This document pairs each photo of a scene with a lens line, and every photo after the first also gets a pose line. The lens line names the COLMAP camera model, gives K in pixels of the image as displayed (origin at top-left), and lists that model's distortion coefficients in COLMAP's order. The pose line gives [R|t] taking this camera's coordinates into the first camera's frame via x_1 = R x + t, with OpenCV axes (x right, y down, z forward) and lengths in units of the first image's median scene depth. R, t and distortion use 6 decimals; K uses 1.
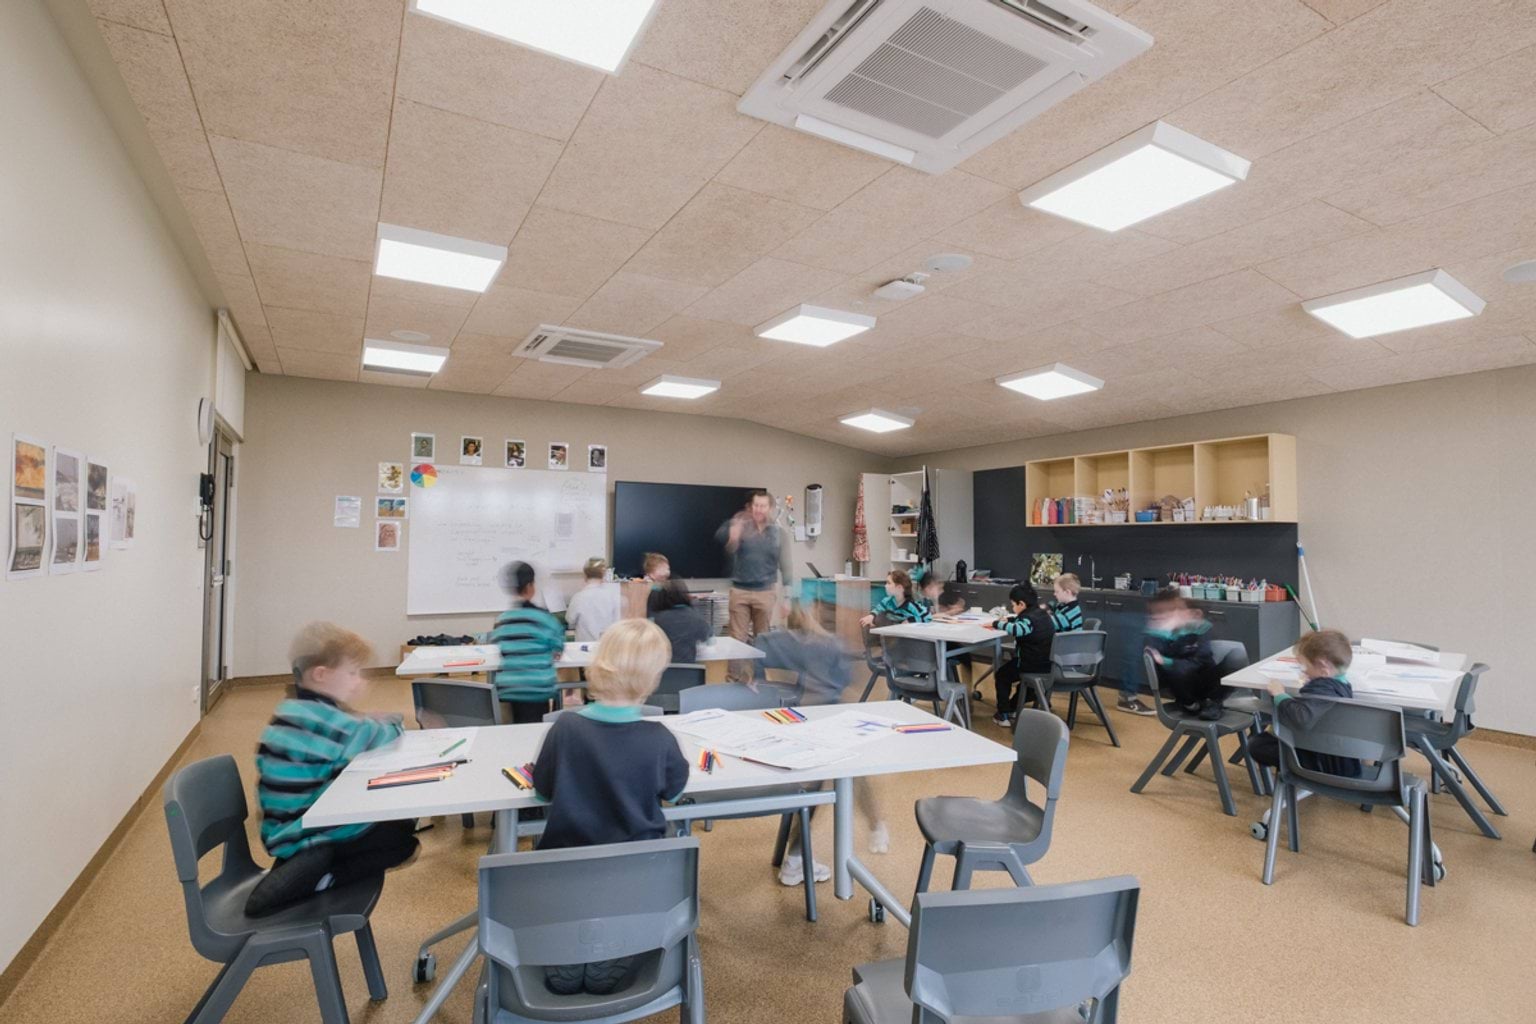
lens RADIAL K [[765.5, 0, 767.4], [0, 765.5, 549.7], [0, 0, 1]] dist [-0.000541, -0.000203]
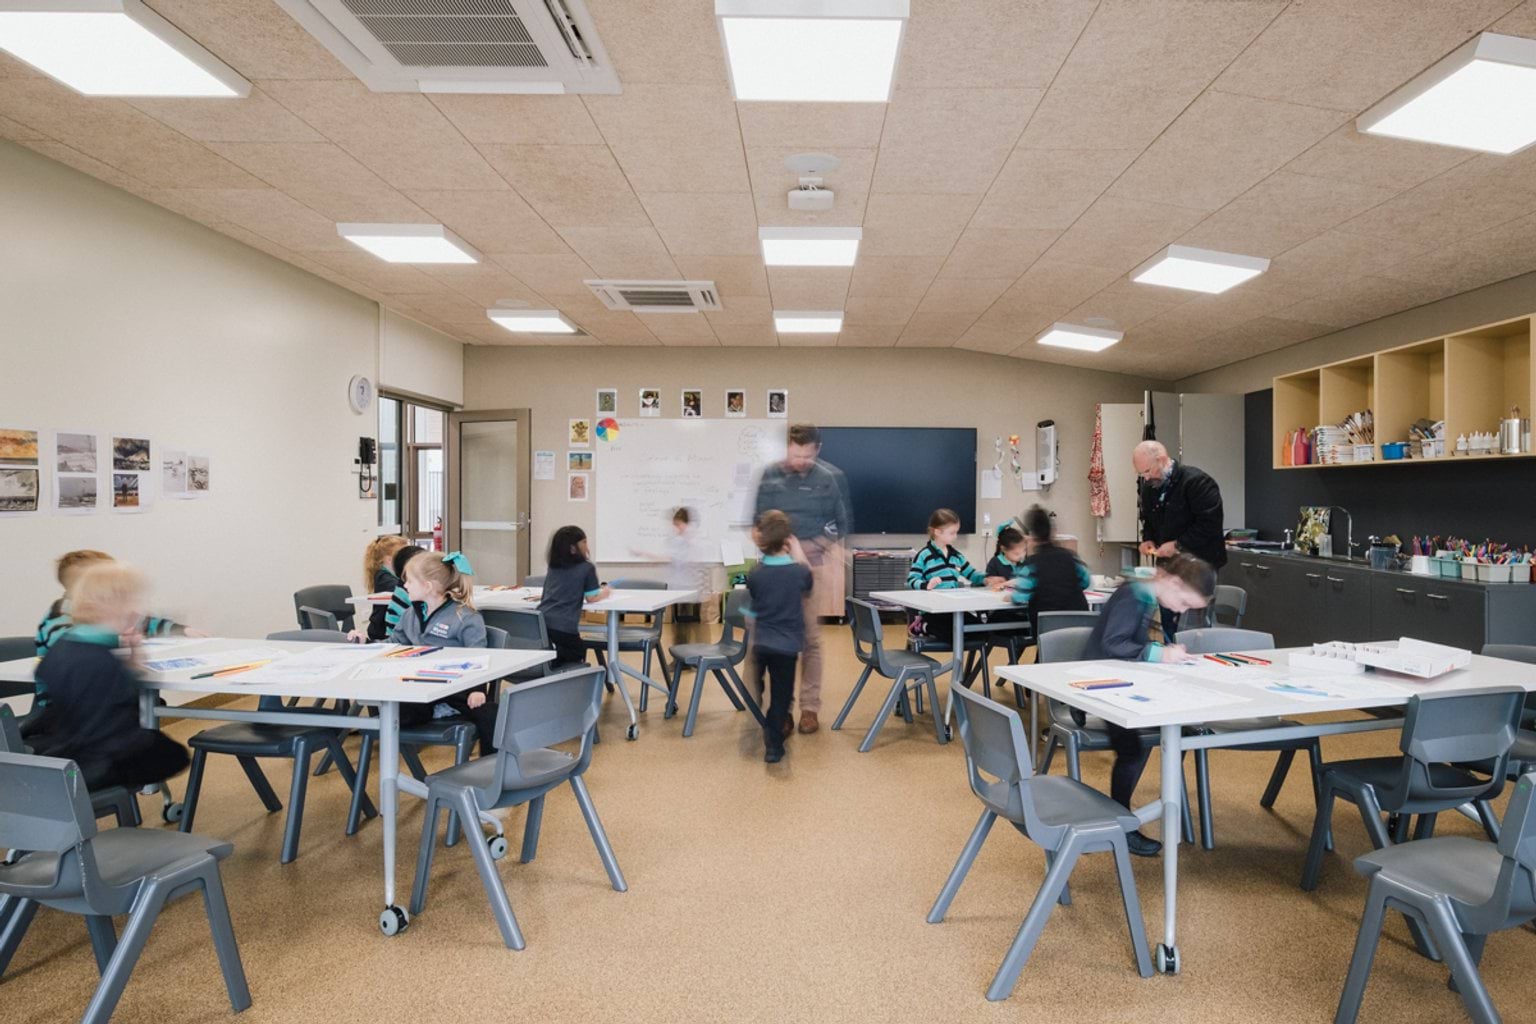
lens RADIAL K [[878.4, 0, 768.0], [0, 878.4, 512.0], [0, 0, 1]] dist [-0.005137, -0.000774]
pose [[0.875151, 0.007518, -0.483792, 0.326632], [-0.001631, 0.999919, 0.012587, 0.000446], [0.483848, -0.010226, 0.875093, 0.057336]]
